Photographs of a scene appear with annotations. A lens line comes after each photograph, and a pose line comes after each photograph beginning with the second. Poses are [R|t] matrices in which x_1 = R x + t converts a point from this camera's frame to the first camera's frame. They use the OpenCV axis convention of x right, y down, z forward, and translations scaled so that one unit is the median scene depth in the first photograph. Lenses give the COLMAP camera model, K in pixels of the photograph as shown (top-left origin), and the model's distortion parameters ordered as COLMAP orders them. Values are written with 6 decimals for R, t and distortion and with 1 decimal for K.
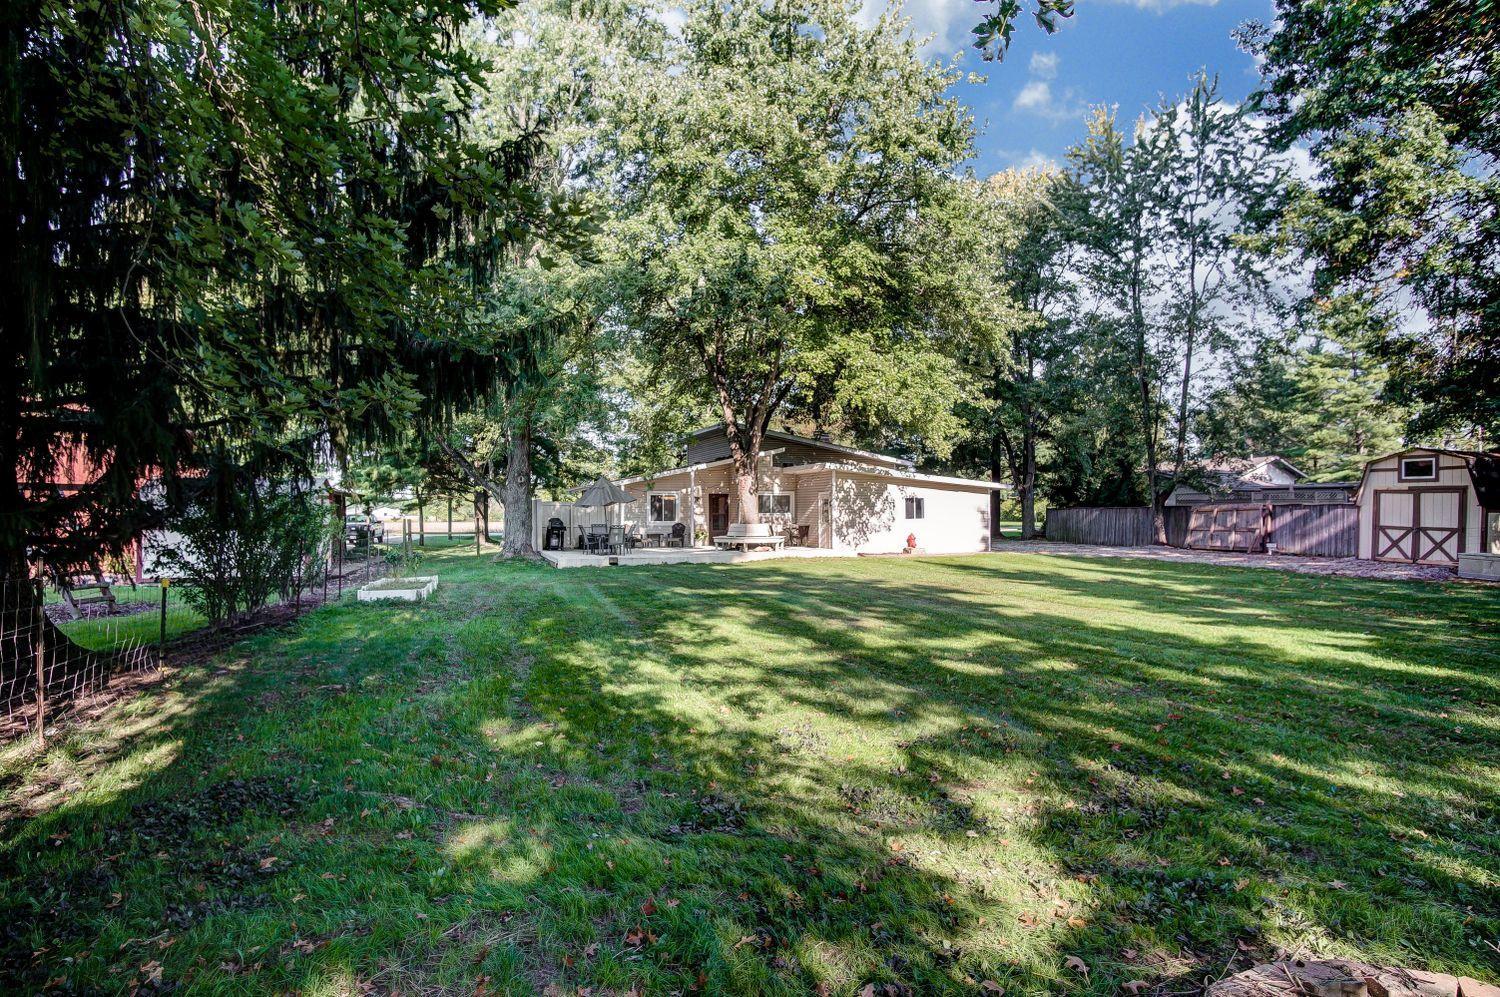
lens RADIAL K [[847.1, 0, 751.3], [0, 847.1, 510.5], [0, 0, 1]] dist [-0.006036, -0.000685]
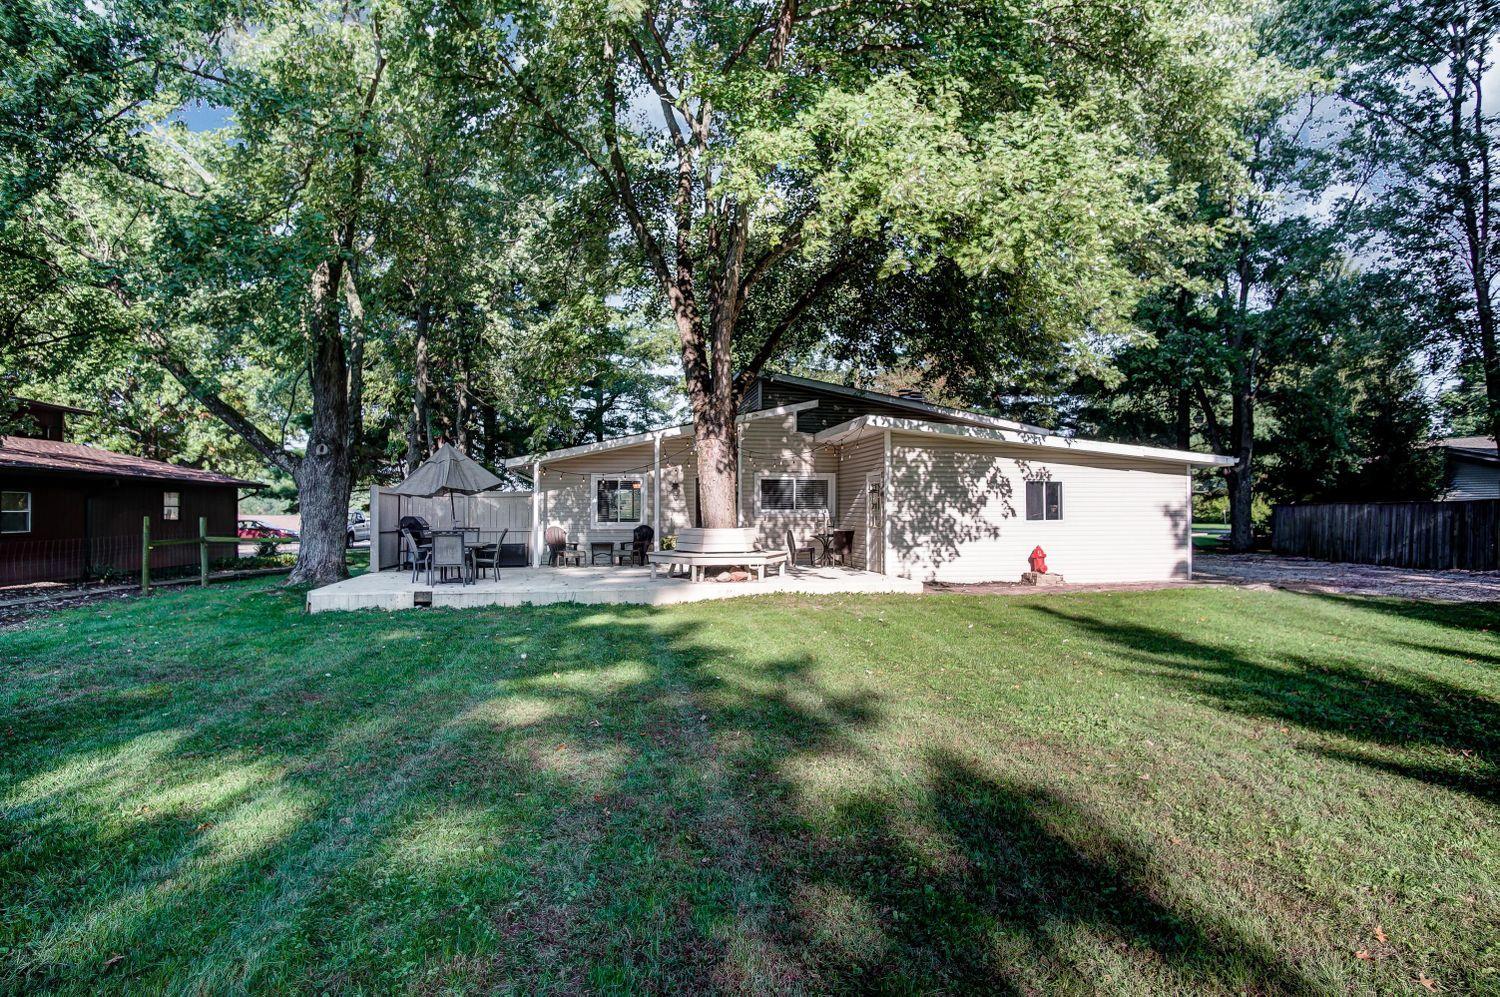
lens RADIAL K [[800.7, 0, 750.0], [0, 800.7, 498.5], [0, 0, 1]] dist [0.001841, 0.000230]
pose [[0.980471, -0.002088, -0.196654, 0.106835], [-0.001144, 0.999866, -0.016321, 0.004864], [0.196661, 0.016228, 0.980337, 0.451715]]
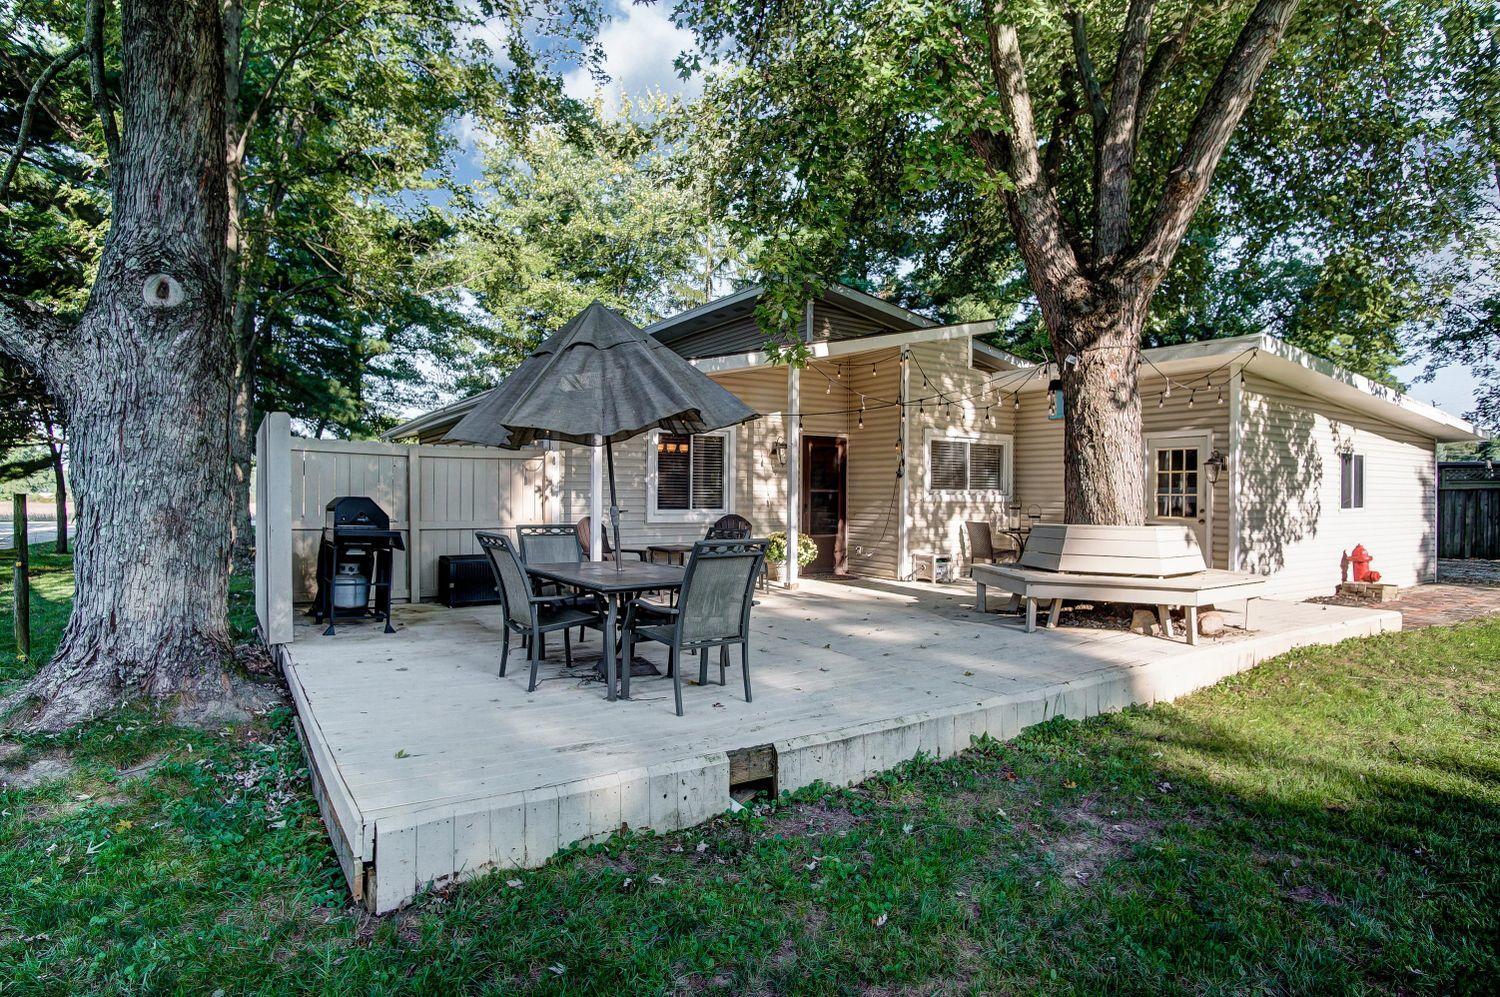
lens RADIAL K [[800.7, 0, 750.0], [0, 800.7, 498.5], [0, 0, 1]] dist [0.001841, 0.000230]
pose [[0.982122, 0.006578, 0.188133, -0.144444], [-0.006832, 0.999976, 0.000701, 0.007619], [-0.188124, -0.001973, 0.982143, 0.684831]]
